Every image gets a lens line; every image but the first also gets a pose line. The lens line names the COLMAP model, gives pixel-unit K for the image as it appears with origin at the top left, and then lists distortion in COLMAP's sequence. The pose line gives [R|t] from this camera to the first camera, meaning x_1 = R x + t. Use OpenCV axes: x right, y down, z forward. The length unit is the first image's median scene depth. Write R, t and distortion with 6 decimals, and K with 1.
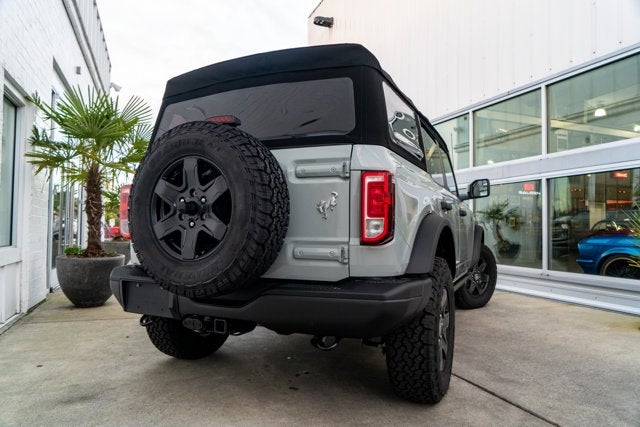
lens RADIAL K [[443.3, 0, 320.0], [0, 443.3, 213.5], [0, 0, 1]] dist [-0.004797, 0.001667]
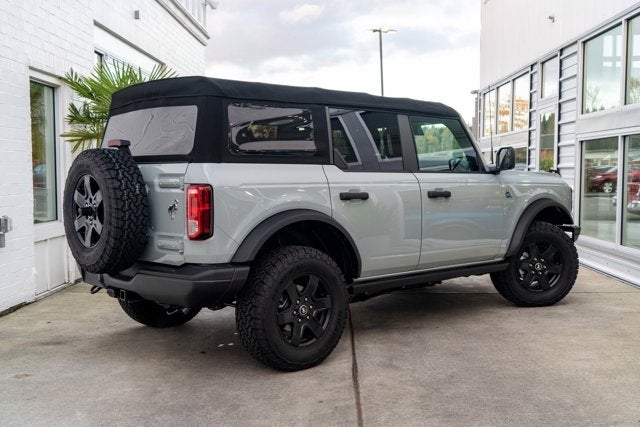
lens RADIAL K [[775.4, 0, 320.0], [0, 775.4, 213.5], [0, 0, 1]] dist [0.005958, 0.015129]
pose [[0.913477, 0.012327, -0.406703, 1.364351], [0.027381, 0.995413, 0.091669, -0.207505], [0.405968, -0.094873, 0.908950, -0.943029]]
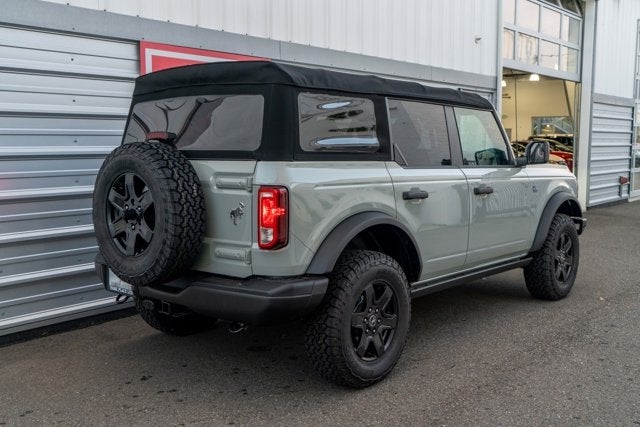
lens RADIAL K [[727.1, 0, 320.0], [0, 727.1, 213.5], [0, 0, 1]] dist [0.009791, 0.008843]
pose [[0.959803, 0.023327, -0.279705, 0.761732], [0.013629, 0.991491, 0.129457, -0.263841], [0.280344, -0.128065, 0.951318, -0.764956]]
